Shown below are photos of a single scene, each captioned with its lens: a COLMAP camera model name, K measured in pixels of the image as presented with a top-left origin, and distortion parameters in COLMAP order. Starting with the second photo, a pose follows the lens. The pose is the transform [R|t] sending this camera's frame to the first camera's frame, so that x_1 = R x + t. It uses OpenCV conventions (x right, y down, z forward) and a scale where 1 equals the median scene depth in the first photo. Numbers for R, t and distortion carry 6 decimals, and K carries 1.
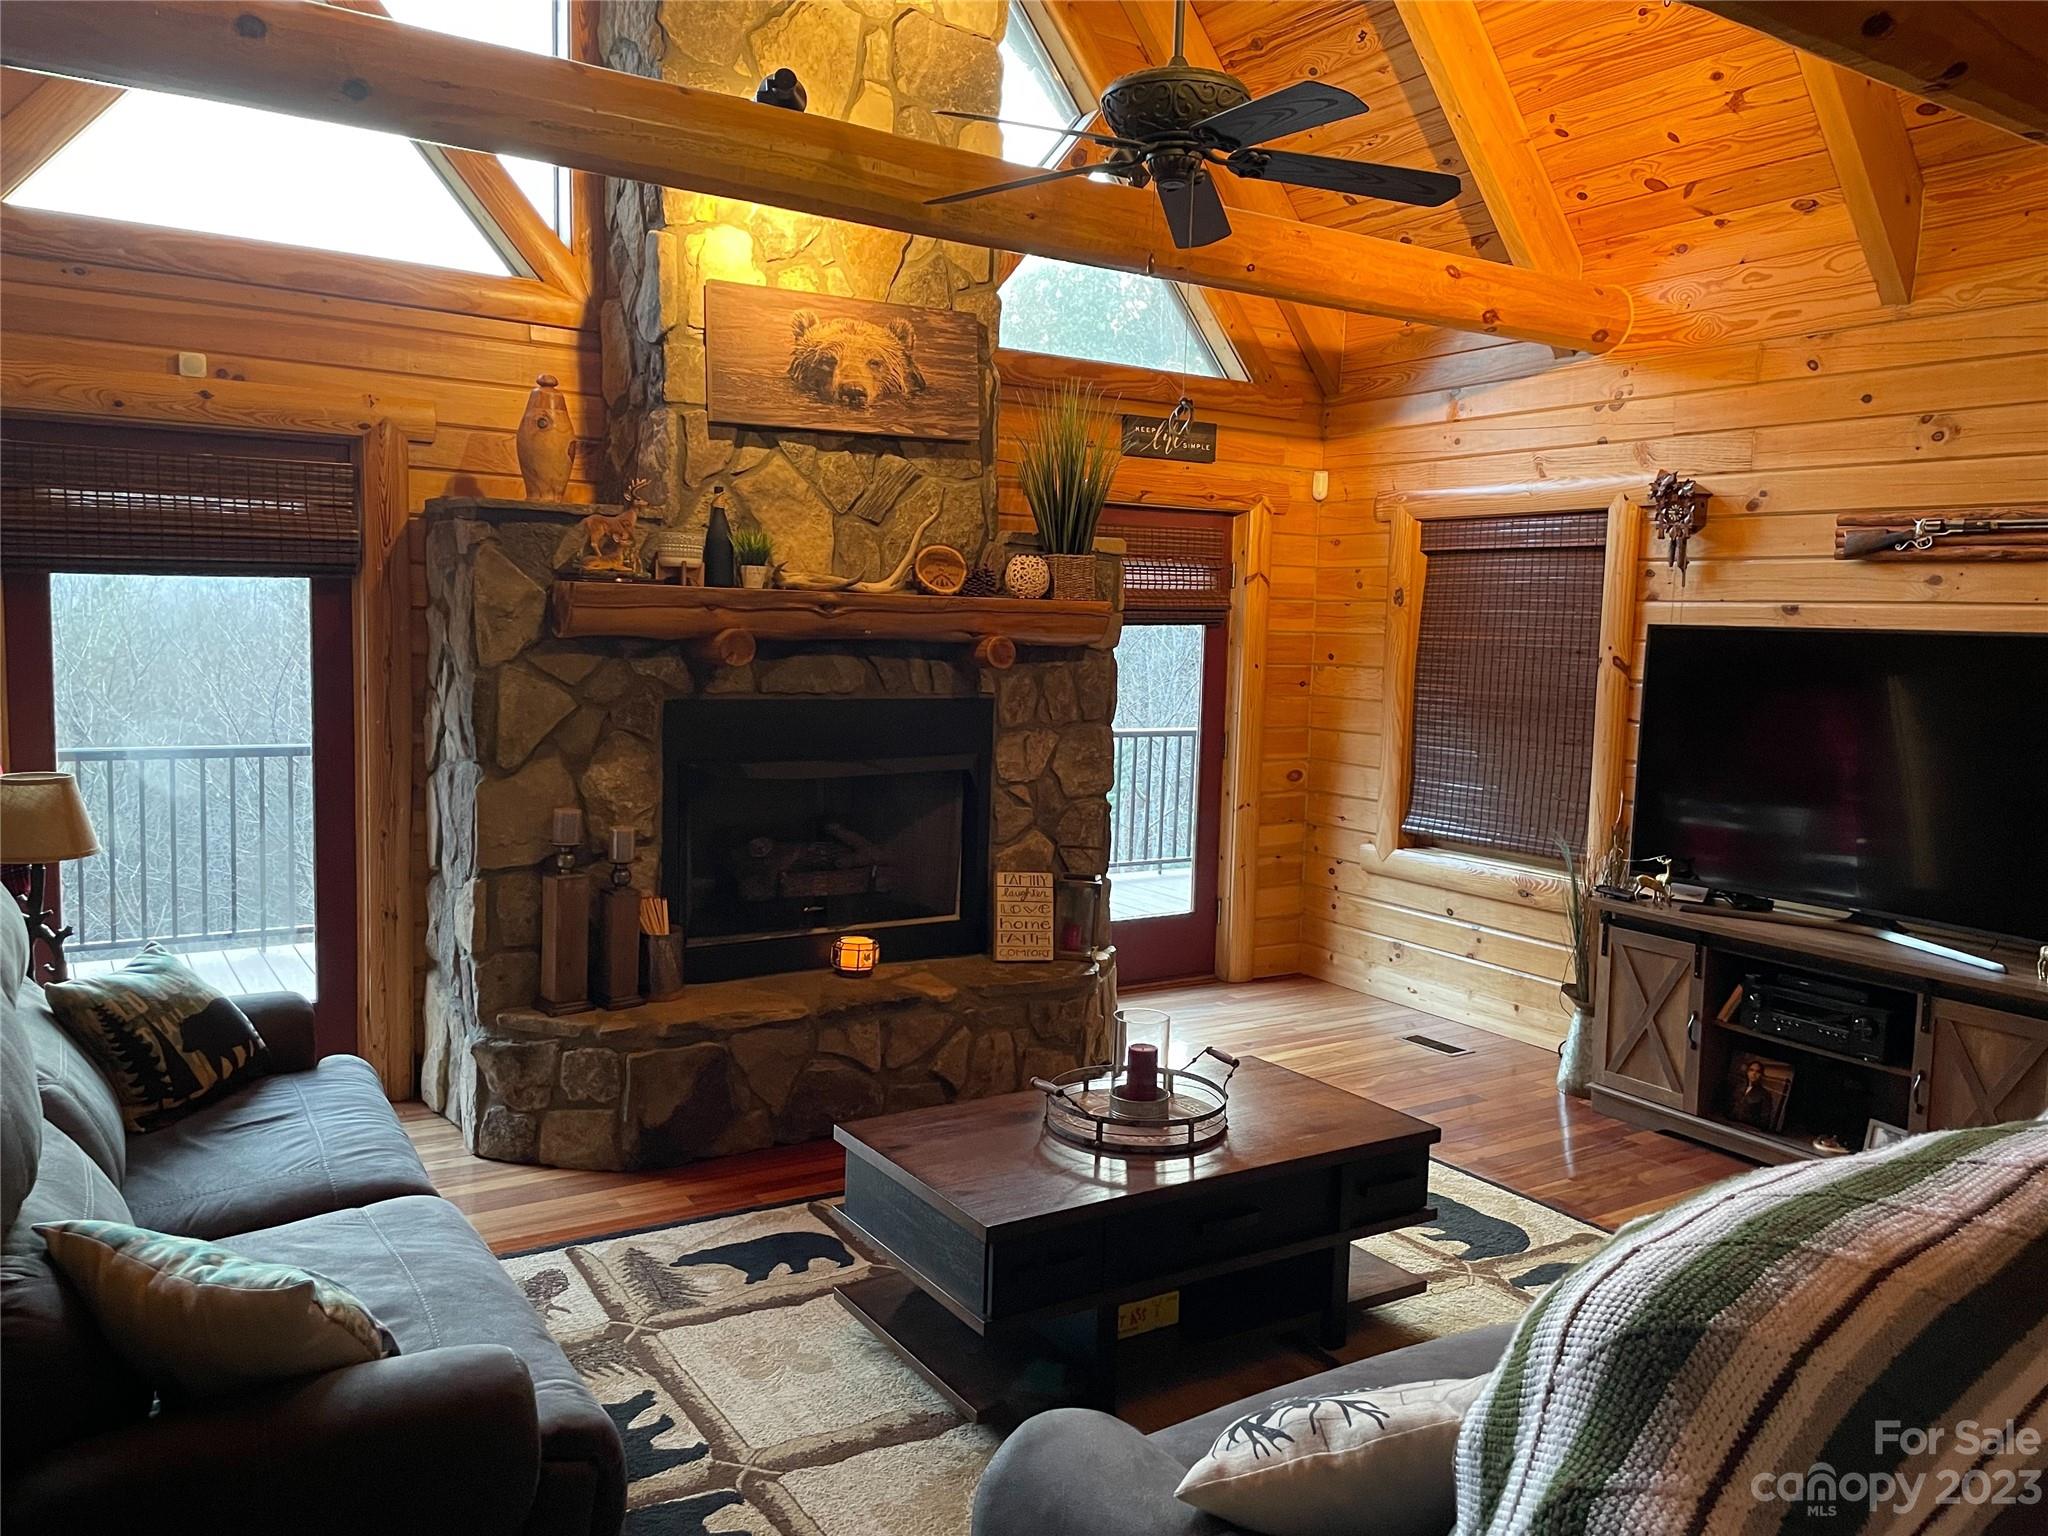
lens RADIAL K [[1555.3, 0, 1028.8], [0, 1555.3, 767.9], [0, 0, 1]] dist [0.072789, -0.052611]
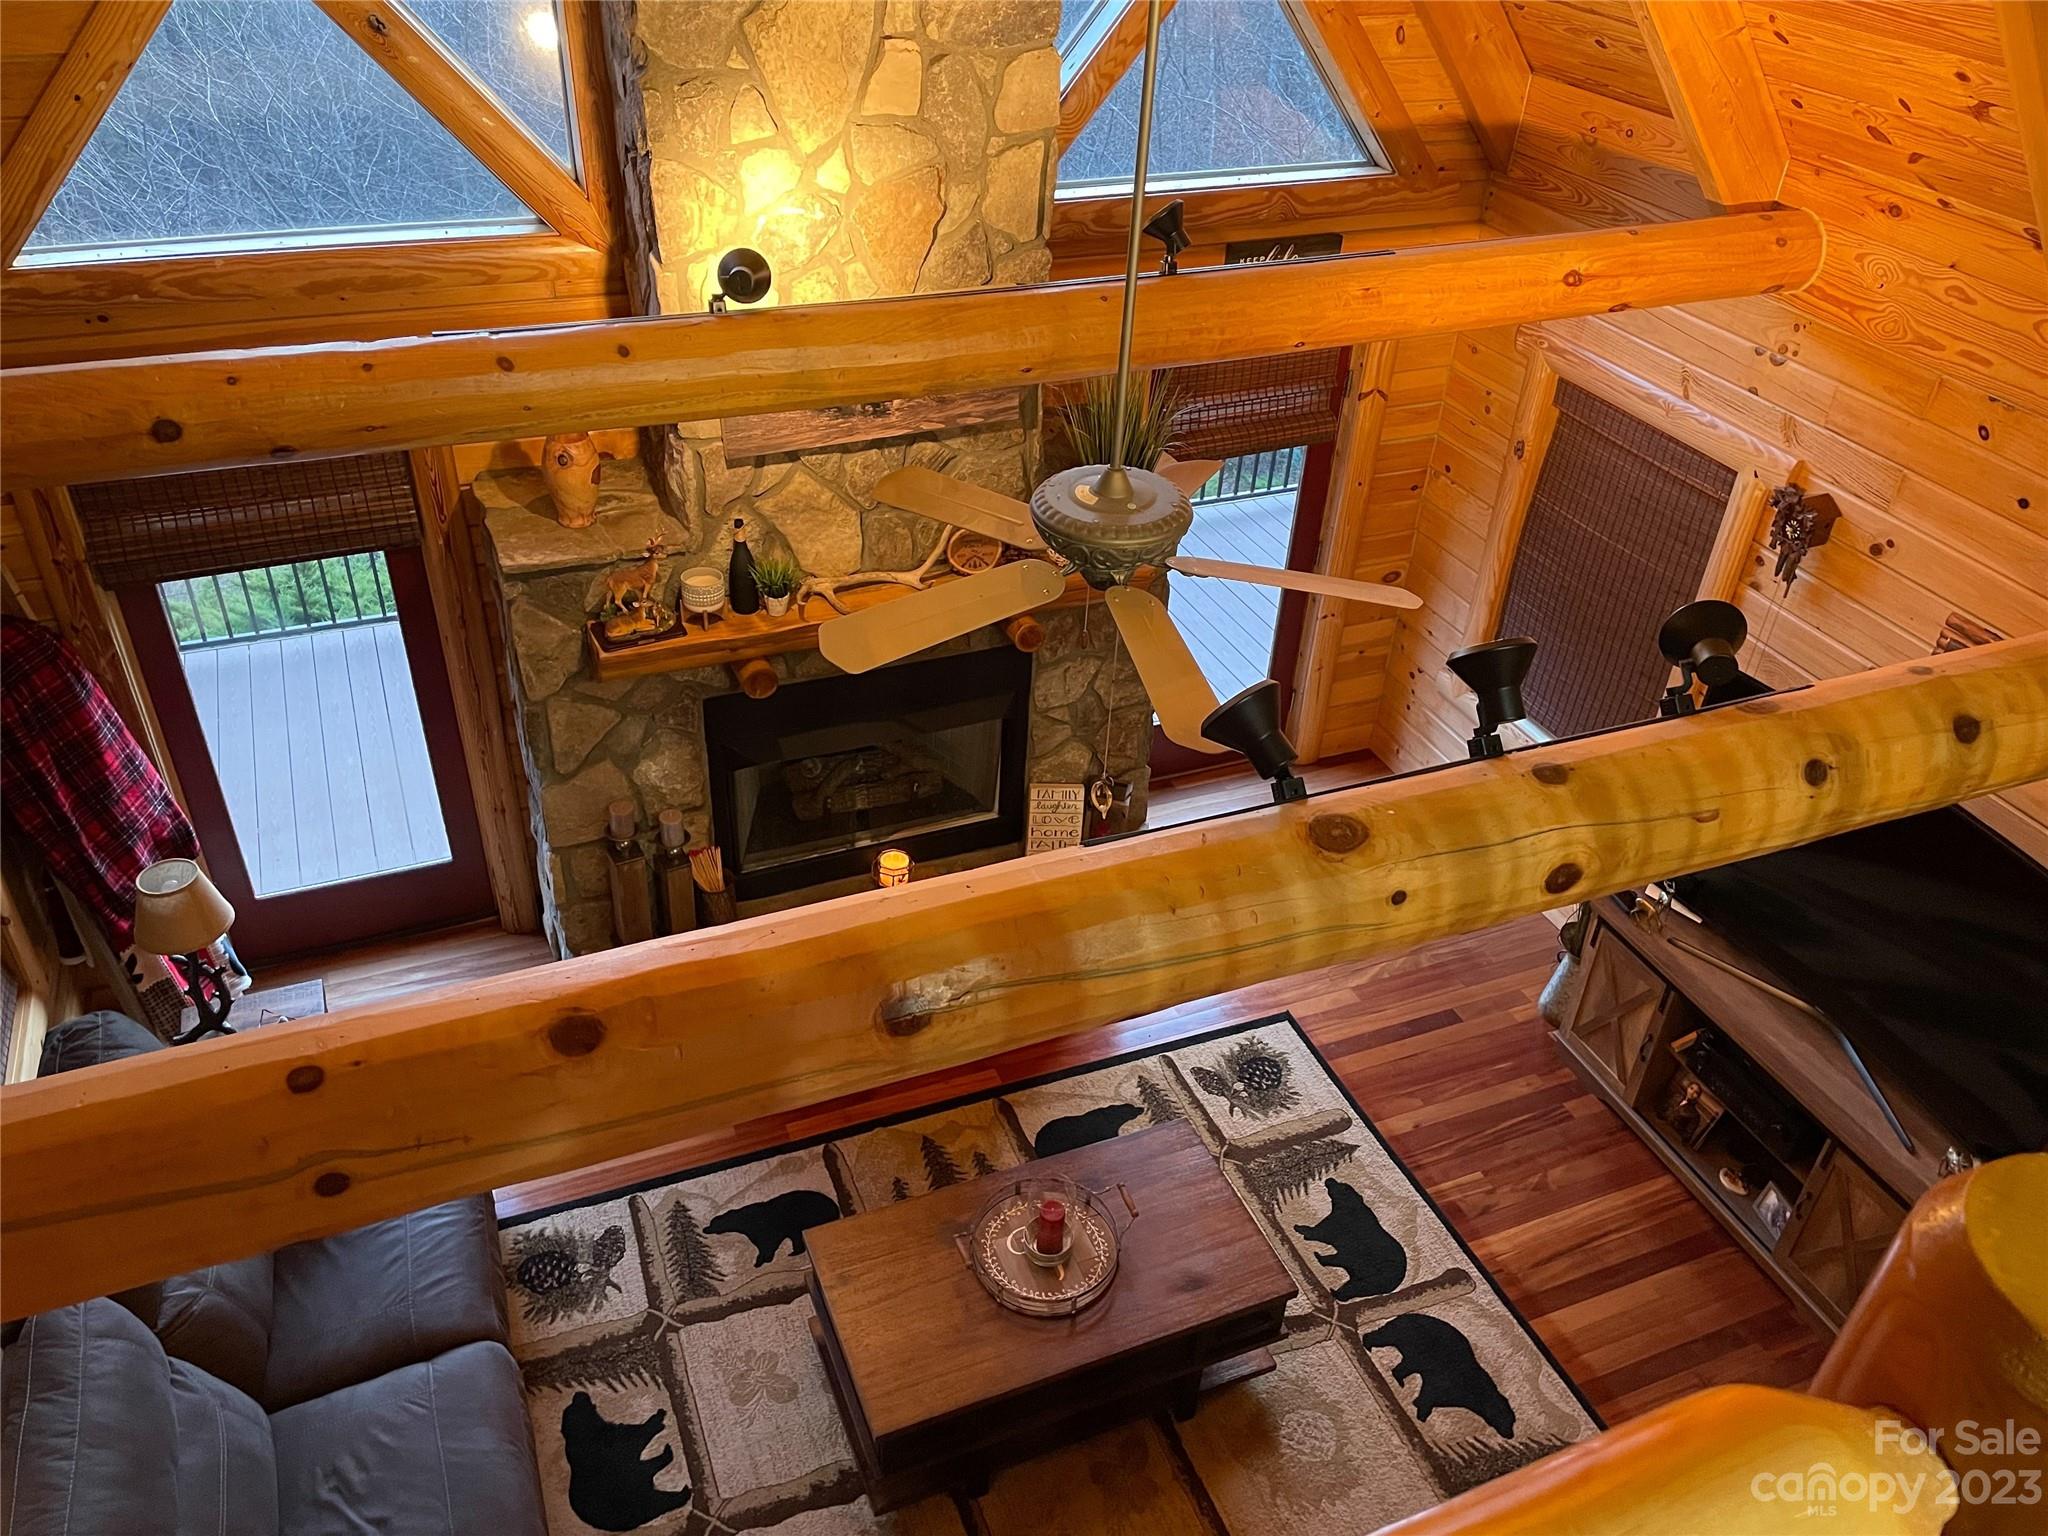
lens RADIAL K [[1555.3, 0, 1004.9], [0, 1555.3, 781.7], [0, 0, 1]] dist [0.072789, -0.052611]
pose [[0.983063, 0.111980, -0.145078, 0.130238], [-0.025884, 0.868519, 0.494980, -0.521356], [0.181431, -0.482841, 0.856707, 0.090532]]
